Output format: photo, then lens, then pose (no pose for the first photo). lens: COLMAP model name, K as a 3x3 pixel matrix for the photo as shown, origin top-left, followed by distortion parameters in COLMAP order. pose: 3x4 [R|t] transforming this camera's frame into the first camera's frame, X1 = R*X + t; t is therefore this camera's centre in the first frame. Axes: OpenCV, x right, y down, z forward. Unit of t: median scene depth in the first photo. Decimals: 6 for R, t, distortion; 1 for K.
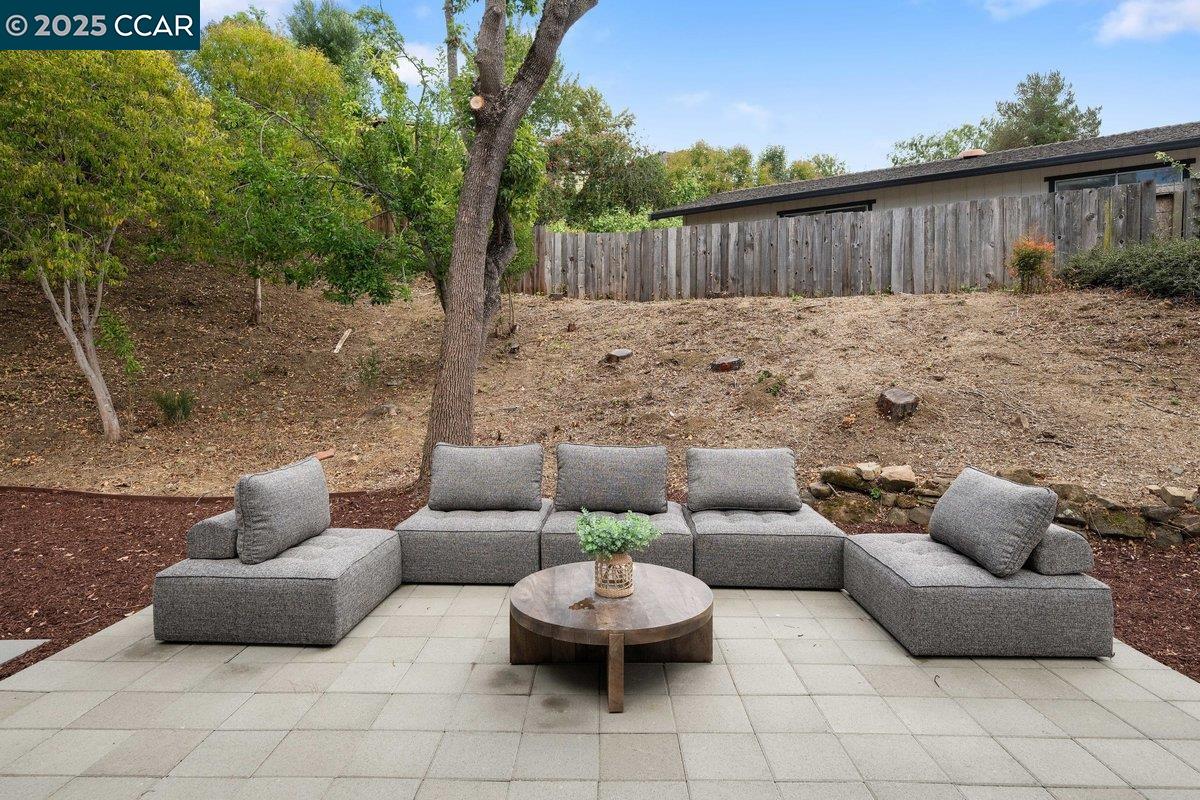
lens RADIAL K [[662.4, 0, 604.9], [0, 662.4, 382.7], [0, 0, 1]] dist [-0.004757, -0.001714]
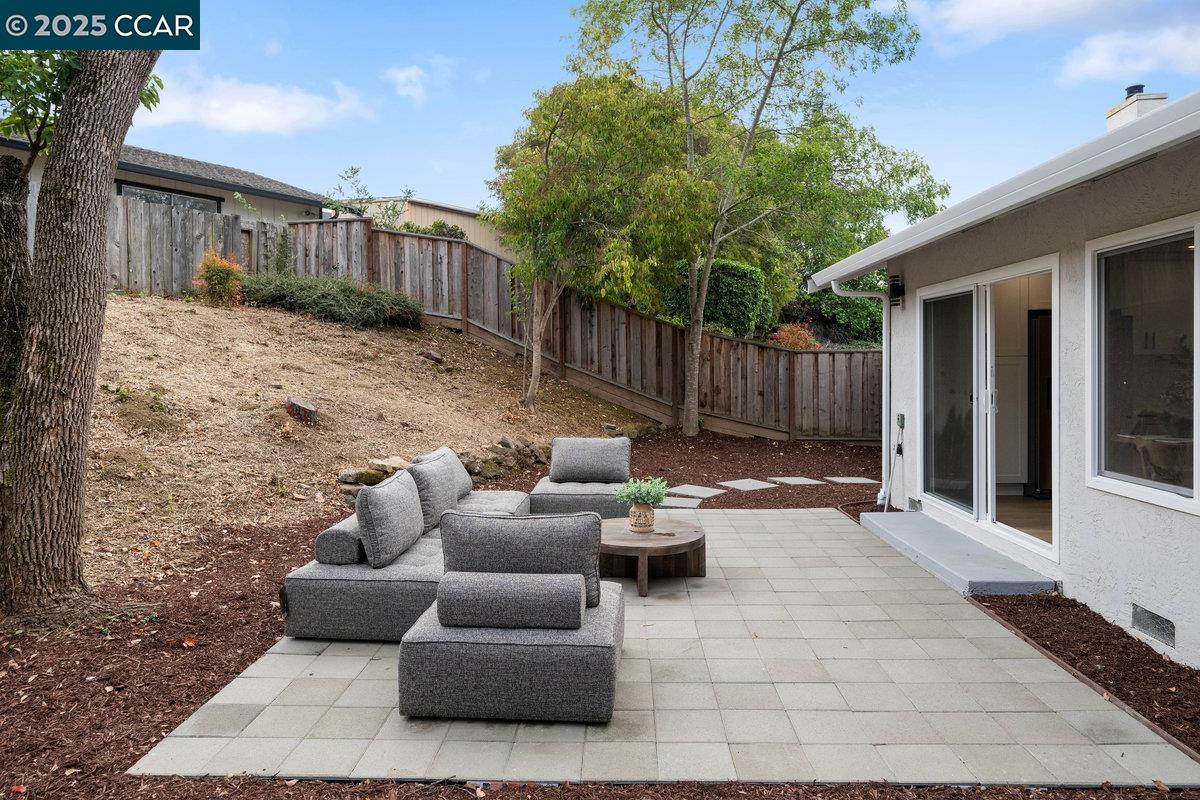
lens RADIAL K [[743.2, 0, 612.5], [0, 743.2, 374.1], [0, 0, 1]] dist [-0.004373, 0.001017]
pose [[0.031634, -0.013400, 0.999410, -0.518359], [0.027945, 0.999531, 0.012518, -0.020302], [-0.999109, 0.027533, 0.031993, 0.305684]]
